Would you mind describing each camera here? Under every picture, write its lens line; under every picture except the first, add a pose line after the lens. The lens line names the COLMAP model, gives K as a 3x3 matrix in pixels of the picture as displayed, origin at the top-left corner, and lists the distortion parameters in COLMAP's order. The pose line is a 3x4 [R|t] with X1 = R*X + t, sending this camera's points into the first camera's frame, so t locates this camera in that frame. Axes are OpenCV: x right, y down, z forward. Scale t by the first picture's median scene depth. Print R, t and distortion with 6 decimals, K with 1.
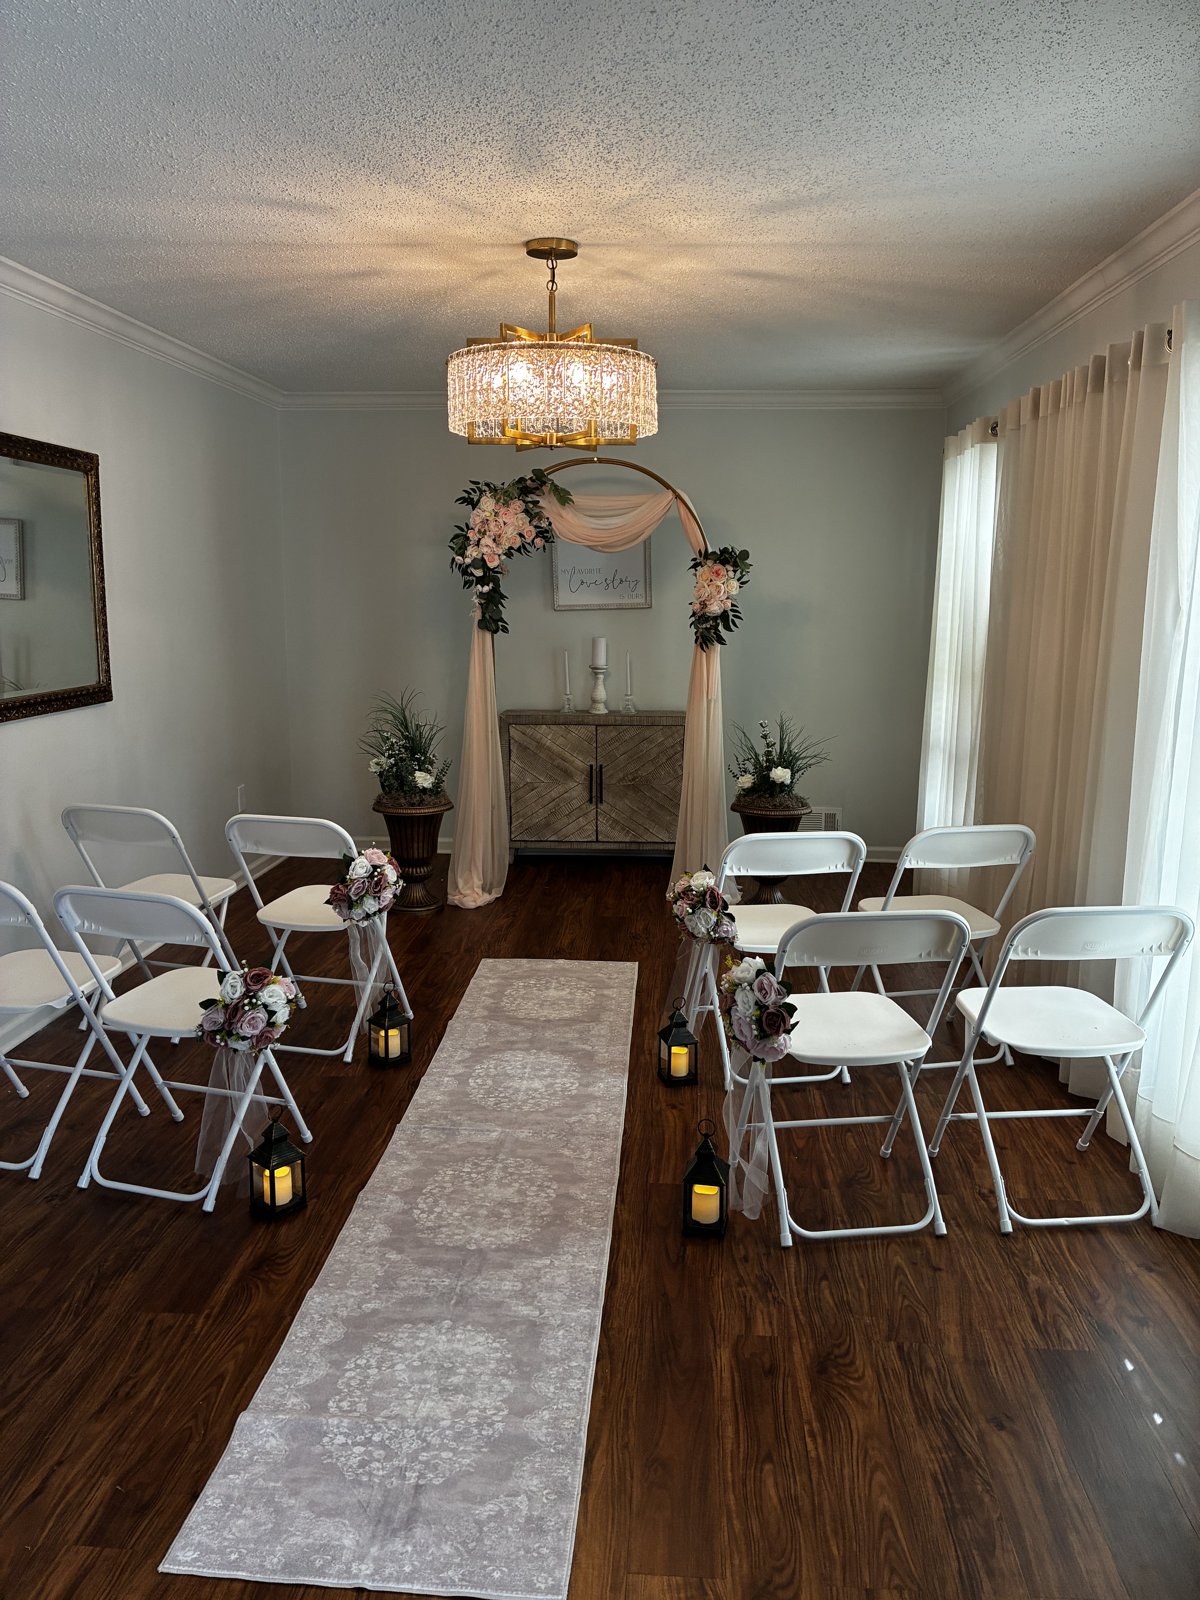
lens RADIAL K [[1219.4, 0, 613.3], [0, 1219.4, 801.6], [0, 0, 1]] dist [0.033350, -0.045039]
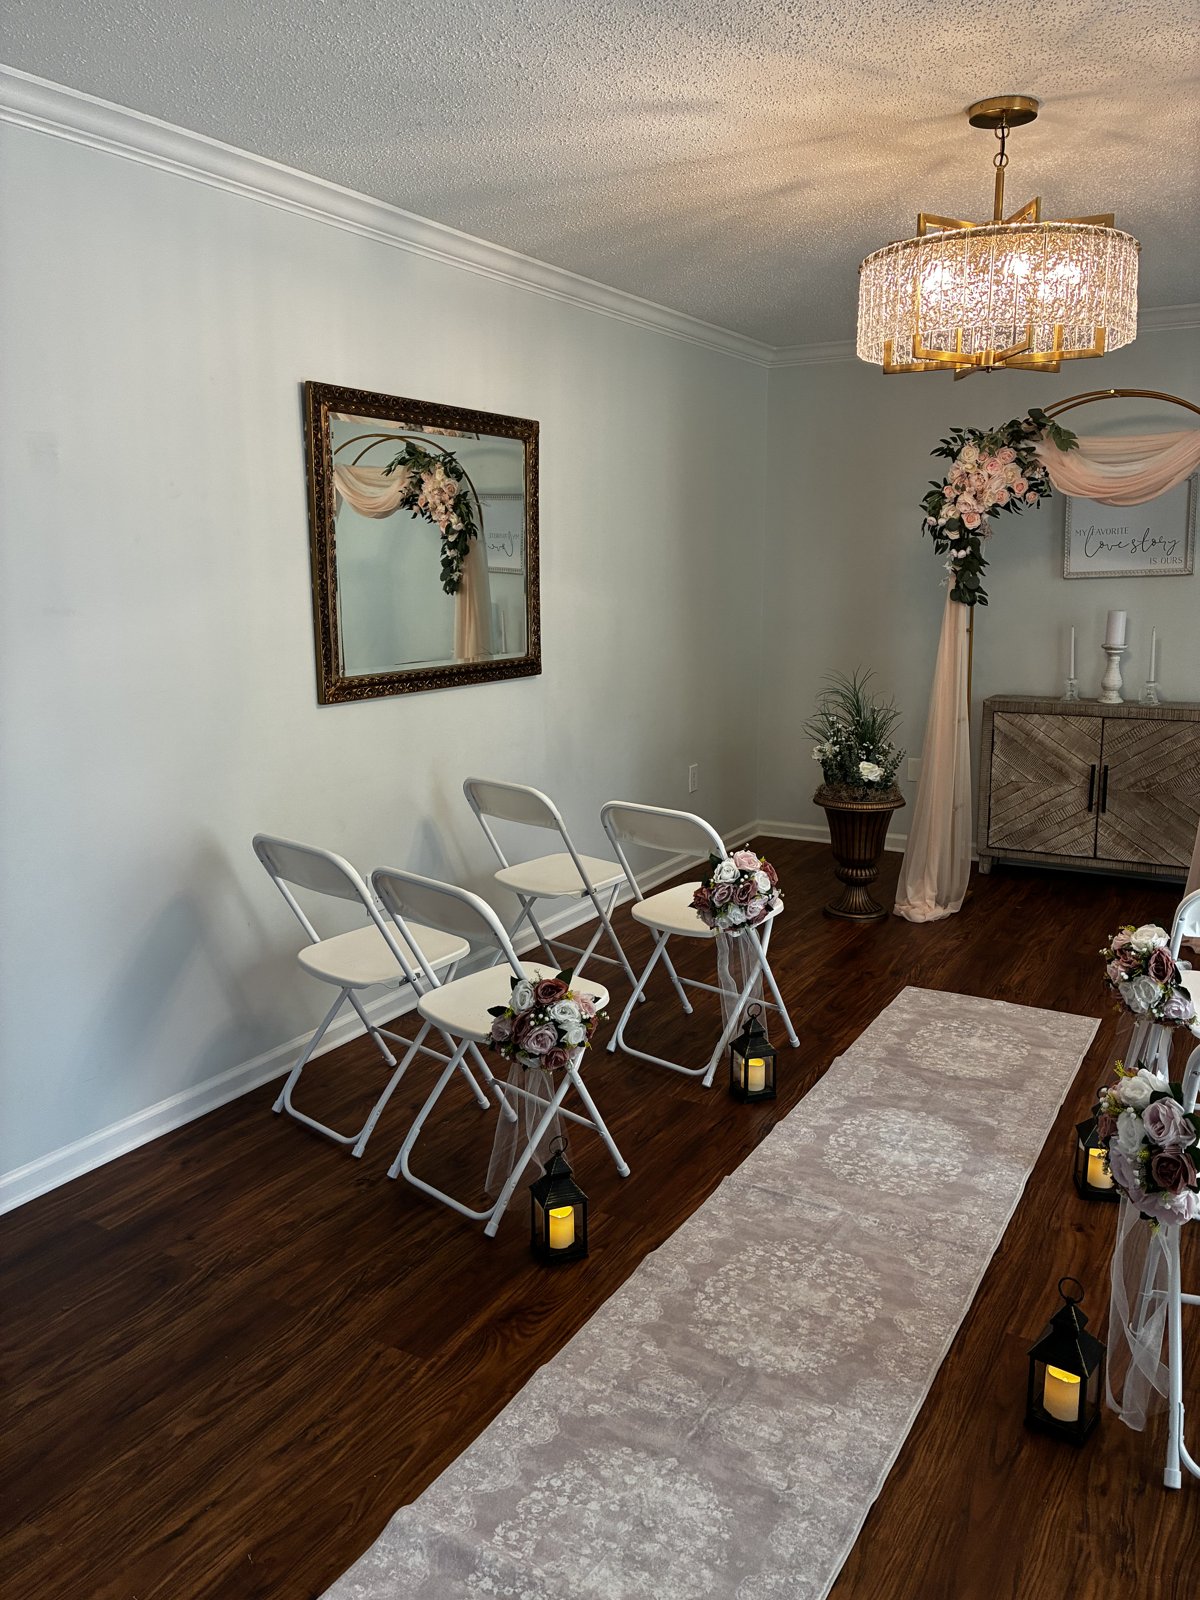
lens RADIAL K [[1219.4, 0, 599.1], [0, 1219.4, 799.1], [0, 0, 1]] dist [0.033350, -0.045039]
pose [[0.889824, 0.075876, -0.449951, 0.092186], [-0.067865, 0.997117, 0.033935, -0.019539], [0.451228, 0.000340, 0.892408, 0.158909]]
